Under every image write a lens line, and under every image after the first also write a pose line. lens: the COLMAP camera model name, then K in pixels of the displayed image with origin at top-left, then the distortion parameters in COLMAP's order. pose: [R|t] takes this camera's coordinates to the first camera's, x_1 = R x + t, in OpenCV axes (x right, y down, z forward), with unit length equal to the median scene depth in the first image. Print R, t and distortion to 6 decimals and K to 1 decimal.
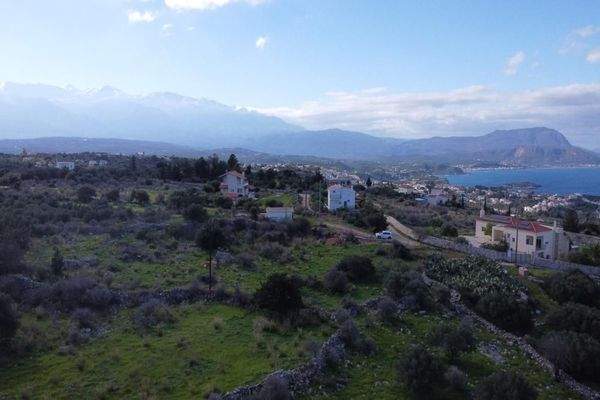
lens RADIAL K [[447.9, 0, 304.9], [0, 447.9, 215.4], [0, 0, 1]] dist [0.005194, -0.006373]
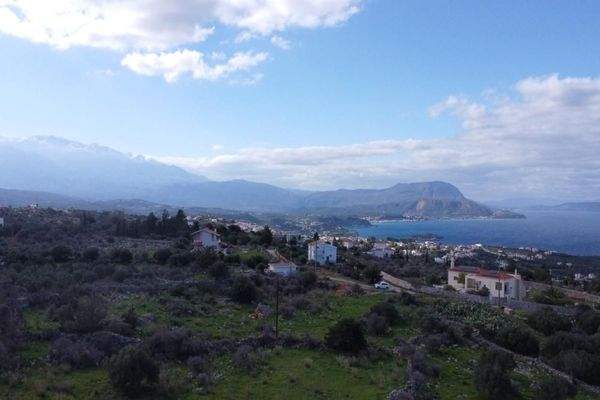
lens RADIAL K [[465.4, 0, 302.1], [0, 465.4, 238.5], [0, 0, 1]] dist [0.004894, -0.000148]
pose [[0.980243, -0.009496, 0.197569, -0.252061], [0.022404, 0.997749, -0.063201, -0.005825], [-0.196524, 0.066379, 0.978249, -0.128064]]
